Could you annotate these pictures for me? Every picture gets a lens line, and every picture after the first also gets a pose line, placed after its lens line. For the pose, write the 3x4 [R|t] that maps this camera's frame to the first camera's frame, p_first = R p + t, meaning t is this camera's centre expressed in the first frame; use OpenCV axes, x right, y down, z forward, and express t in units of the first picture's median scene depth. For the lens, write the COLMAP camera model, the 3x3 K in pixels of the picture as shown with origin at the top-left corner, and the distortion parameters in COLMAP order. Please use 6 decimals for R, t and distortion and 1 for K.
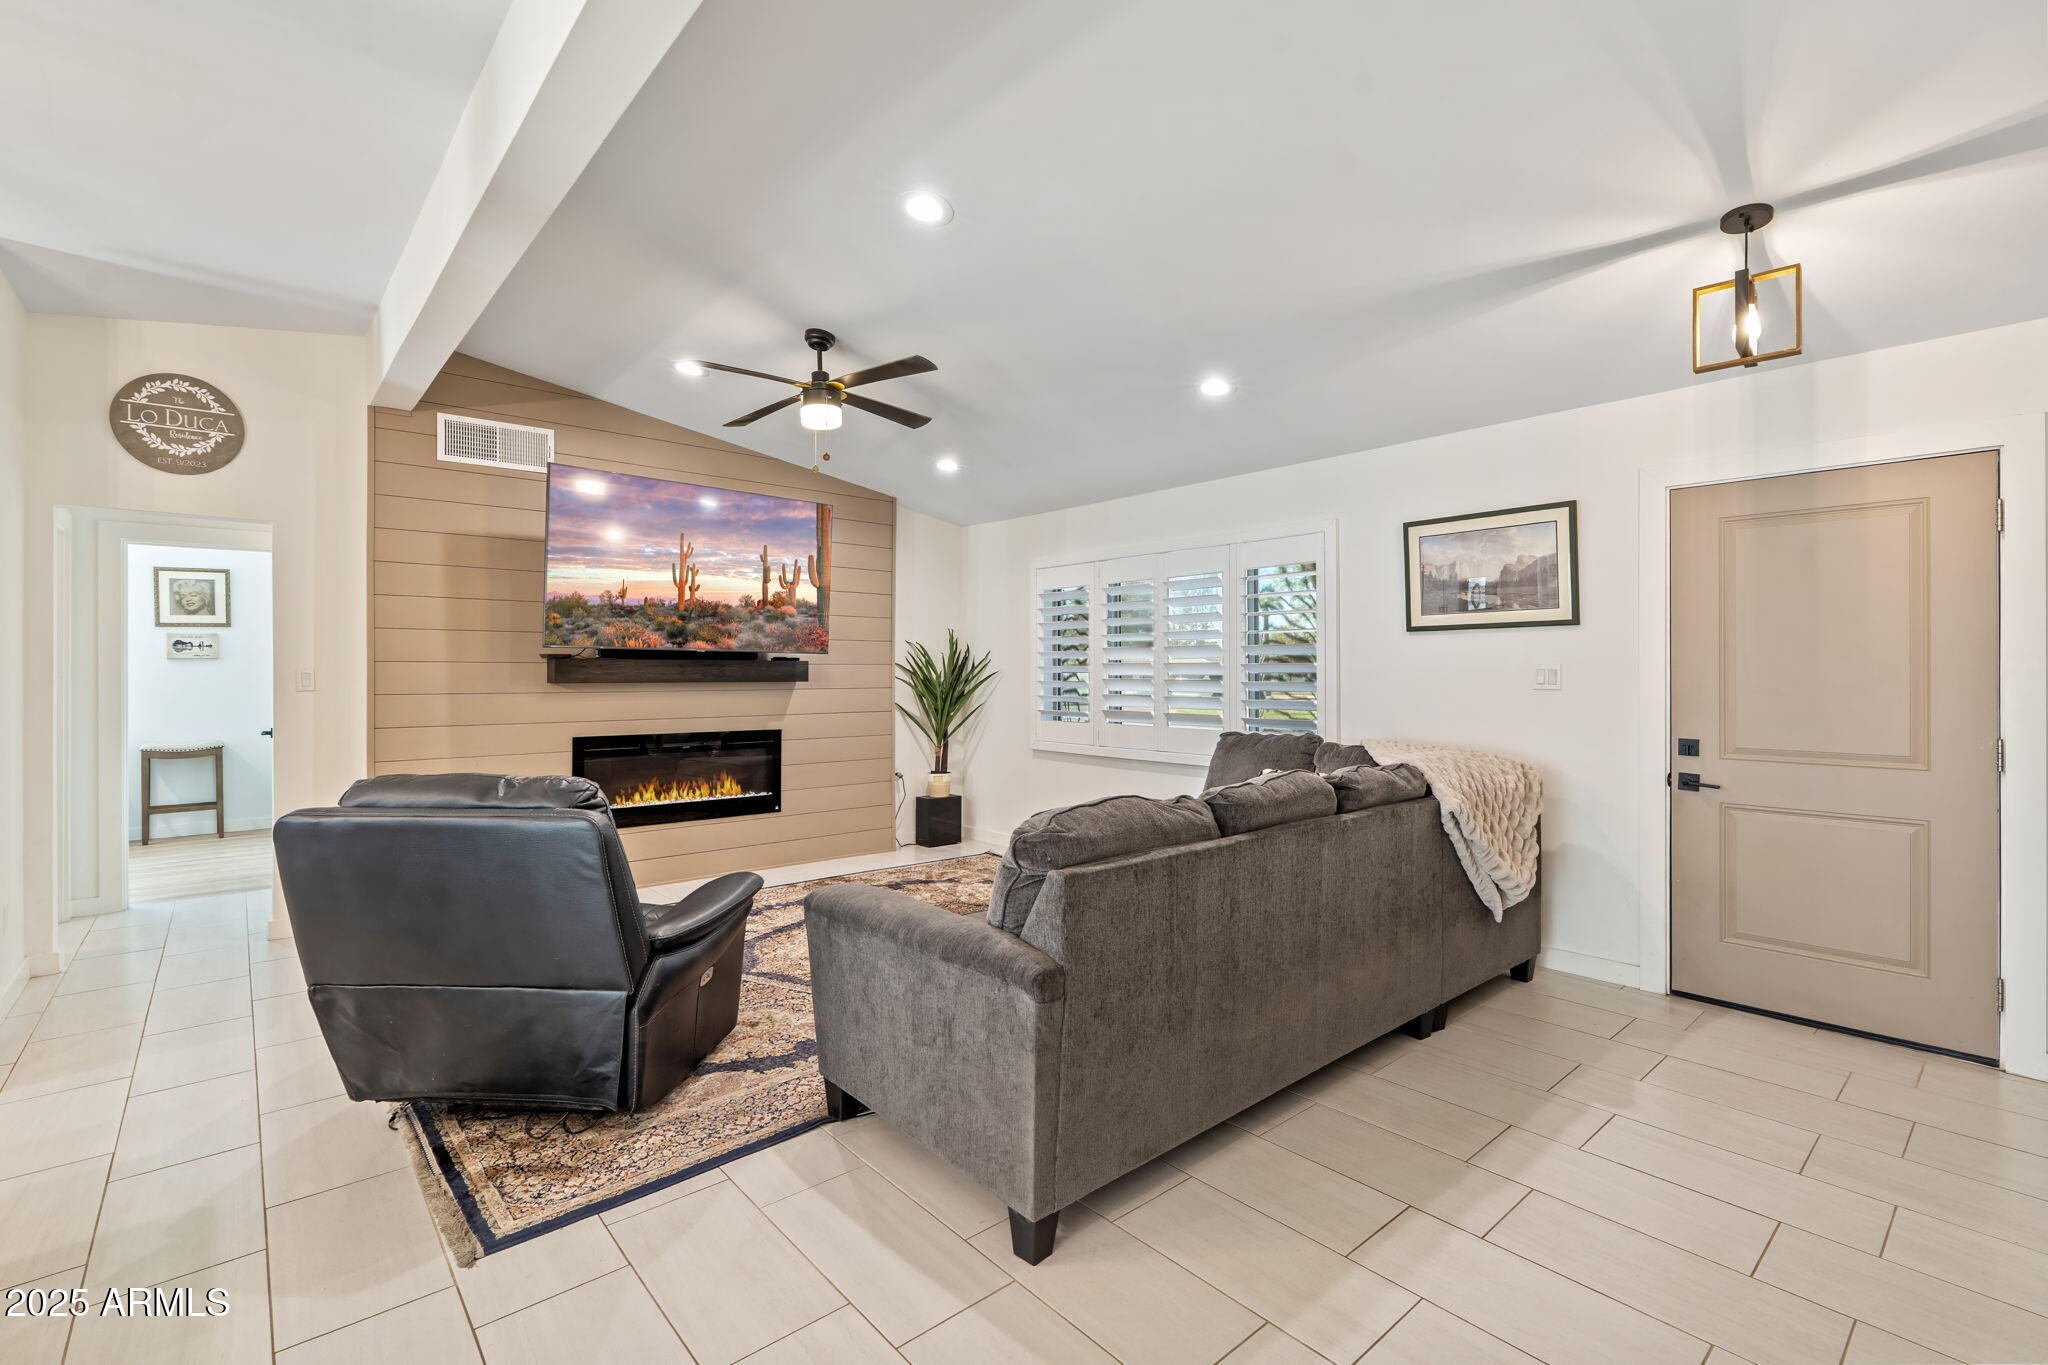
lens RADIAL K [[928.9, 0, 1039.2], [0, 928.9, 674.2], [0, 0, 1]] dist [0.000565, -0.001229]
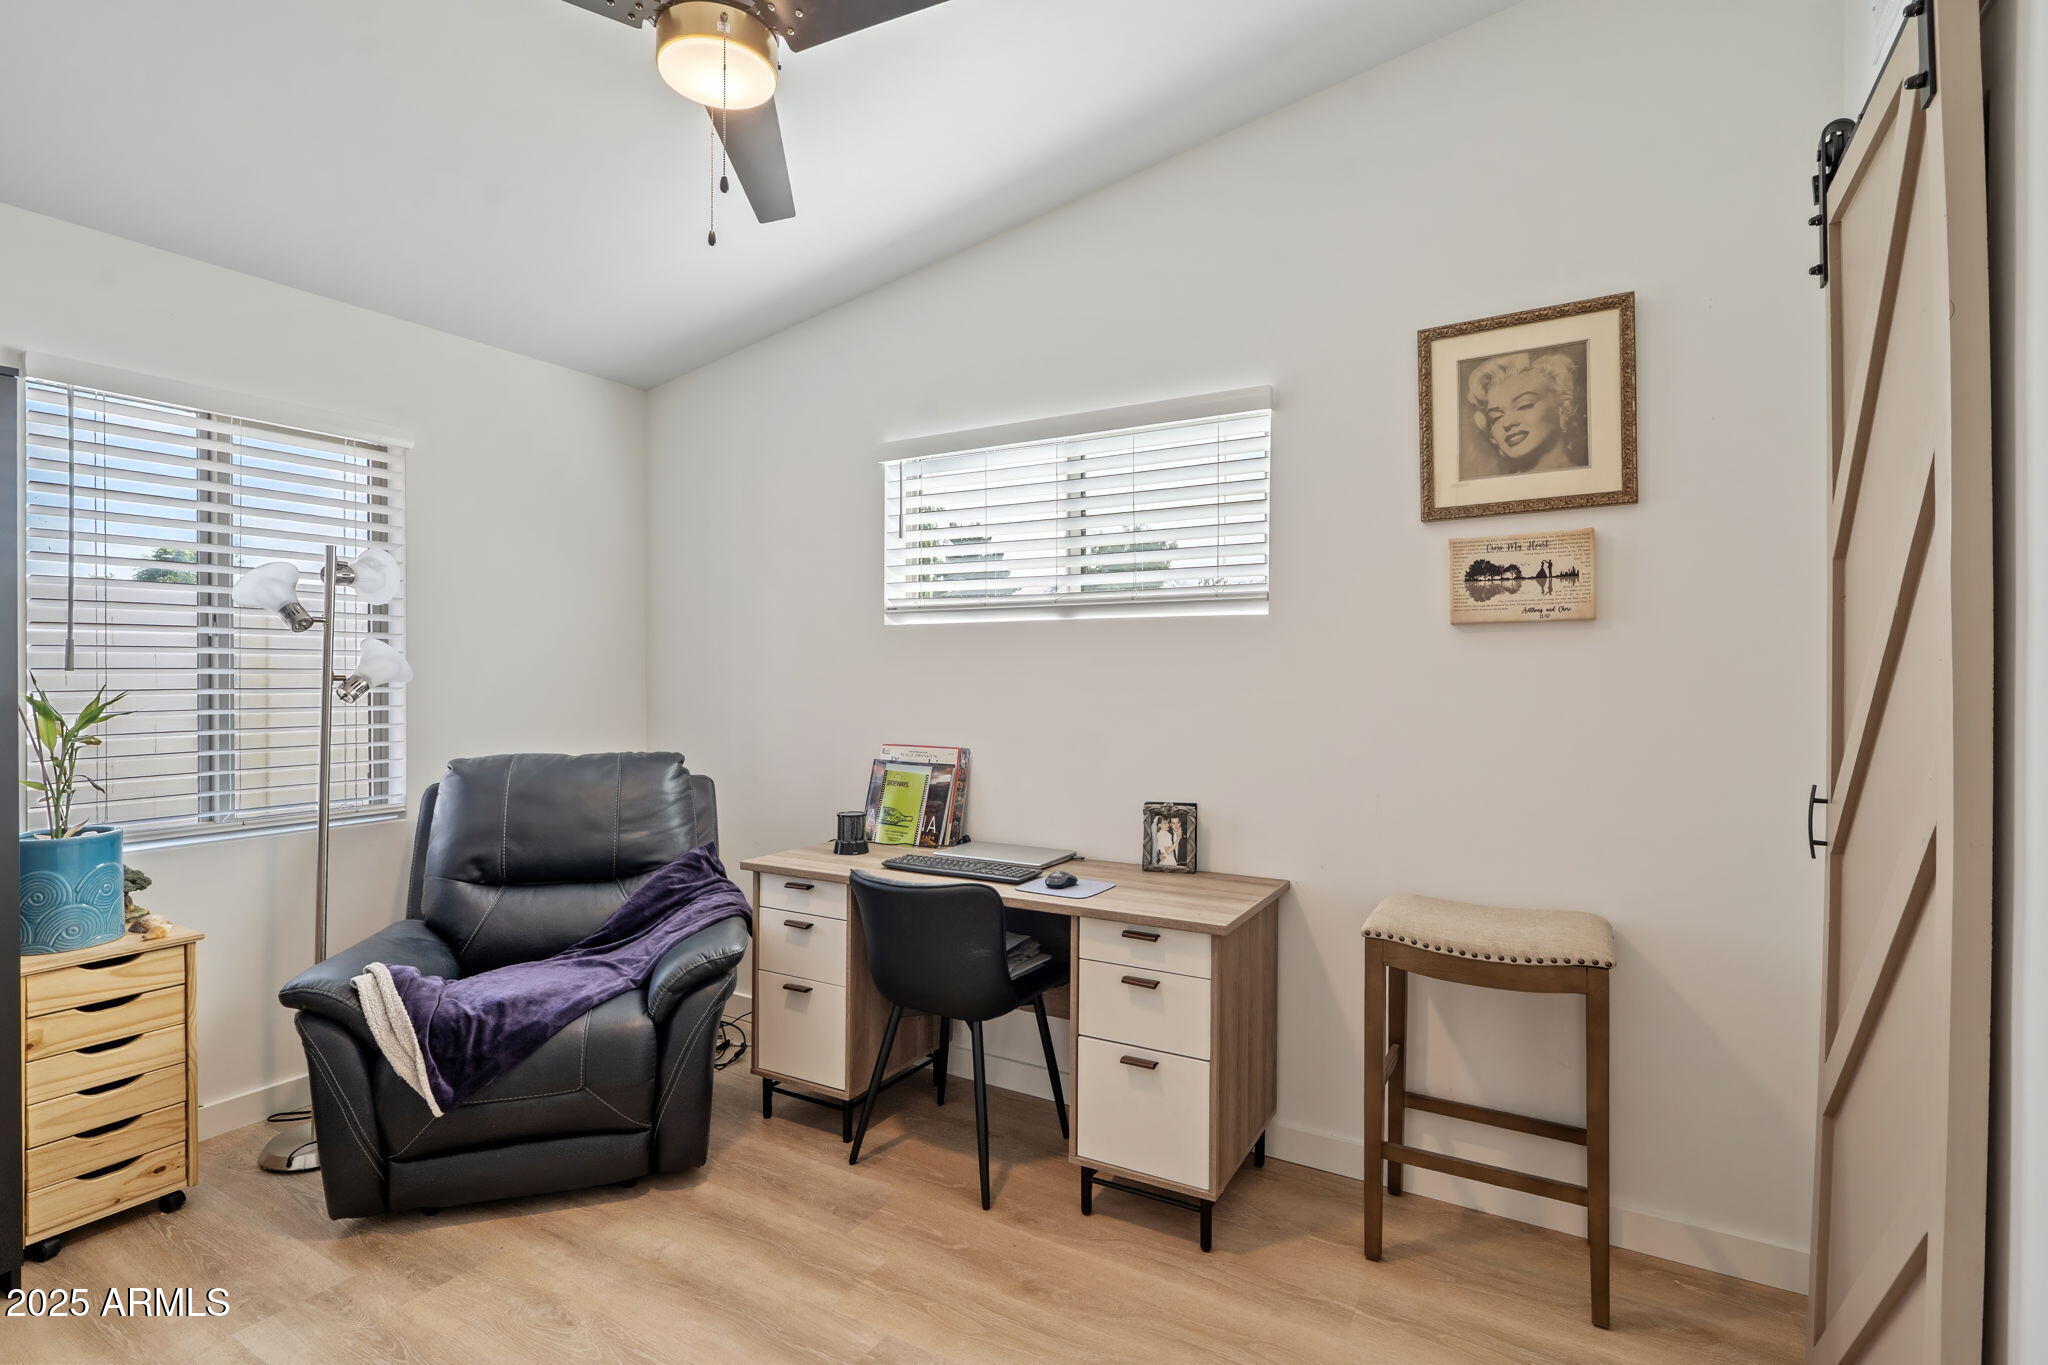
lens RADIAL K [[978.6, 0, 1037.9], [0, 978.6, 677.8], [0, 0, 1]] dist [-0.000391, 0.000549]
pose [[0.309498, 0.000701, -0.950900, -0.667459], [-0.005815, 0.999982, -0.001155, 0.001997], [0.950882, 0.005887, 0.309496, 0.762153]]
